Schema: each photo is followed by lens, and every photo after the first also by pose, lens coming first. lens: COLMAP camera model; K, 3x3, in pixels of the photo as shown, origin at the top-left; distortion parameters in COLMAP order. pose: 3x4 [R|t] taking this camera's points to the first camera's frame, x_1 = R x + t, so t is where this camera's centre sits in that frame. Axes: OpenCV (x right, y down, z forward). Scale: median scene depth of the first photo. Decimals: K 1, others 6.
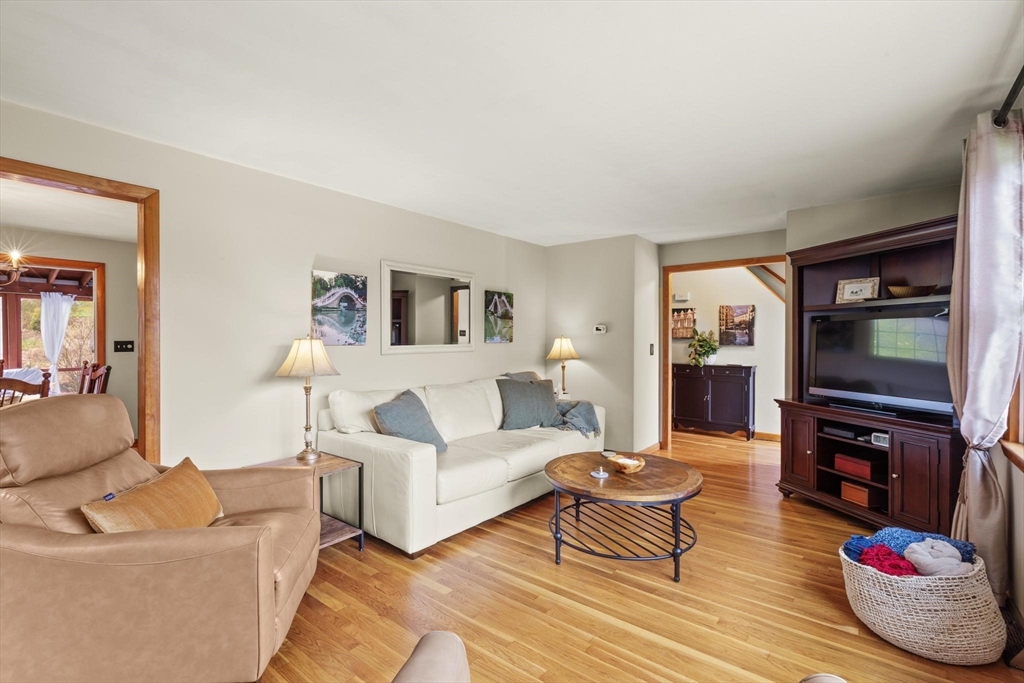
lens RADIAL K [[453.1, 0, 517.6], [0, 453.1, 339.8], [0, 0, 1]] dist [-0.001844, -0.000445]
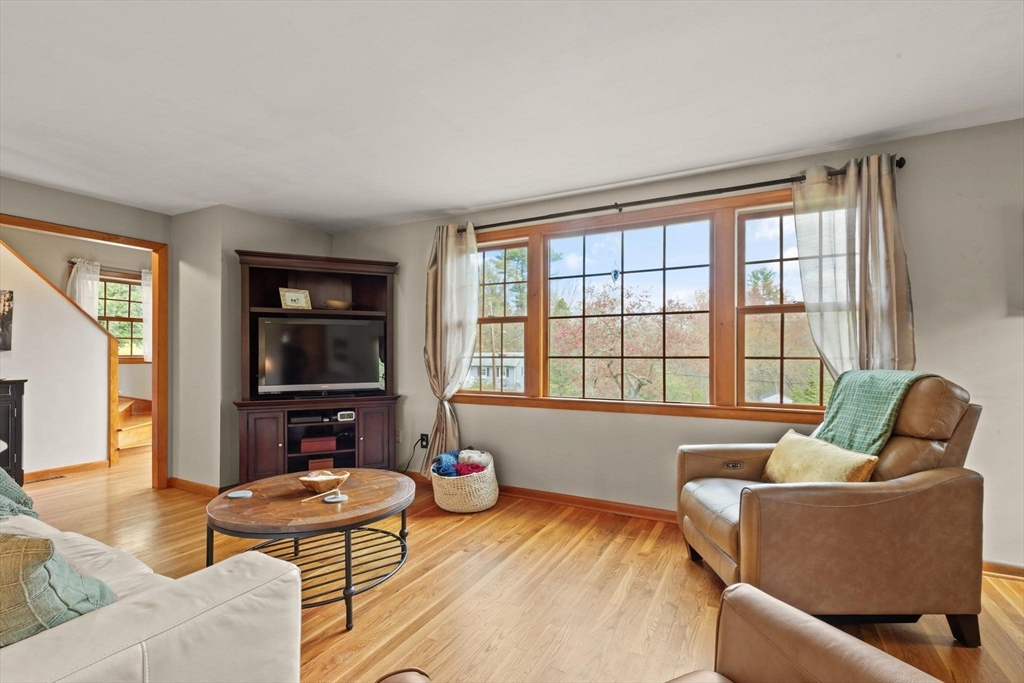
lens RADIAL K [[468.3, 0, 512.0], [0, 468.3, 341.5], [0, 0, 1]] dist [0.001819, -0.000075]
pose [[-0.161769, 0.016765, 0.986686, -0.554749], [0.003907, 0.999859, -0.016348, 0.024724], [-0.986821, 0.001210, -0.161812, 0.655856]]
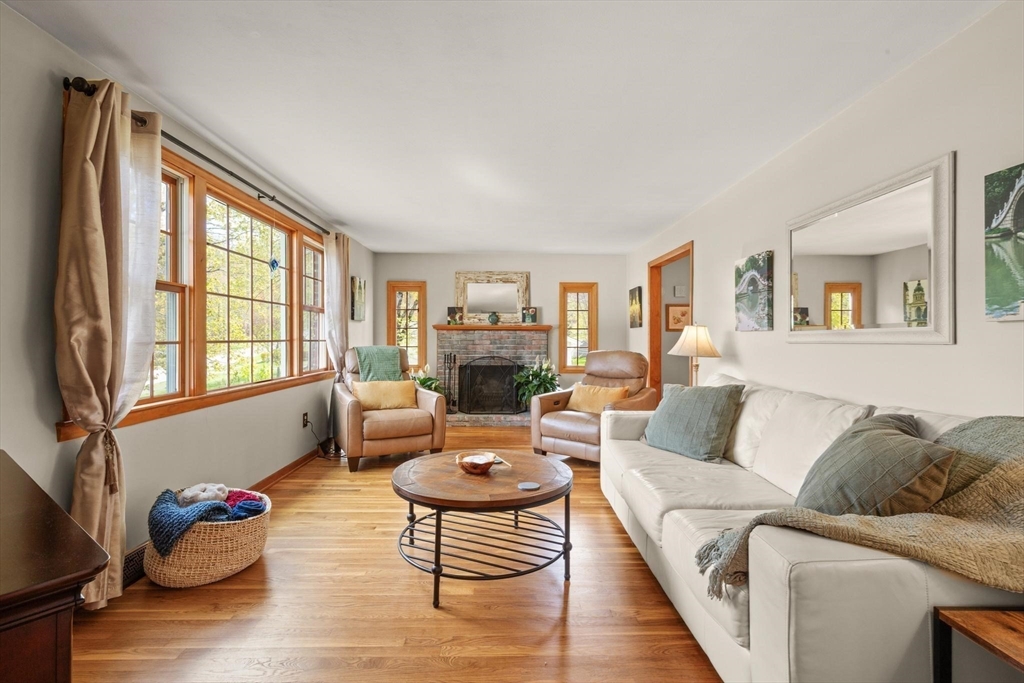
lens RADIAL K [[468.3, 0, 512.0], [0, 468.3, 341.5], [0, 0, 1]] dist [0.001819, -0.000075]
pose [[-0.775816, -0.001211, -0.630958, 0.614570], [-0.008451, 0.999928, 0.008473, 0.029239], [0.630903, 0.011906, -0.775770, 1.417783]]
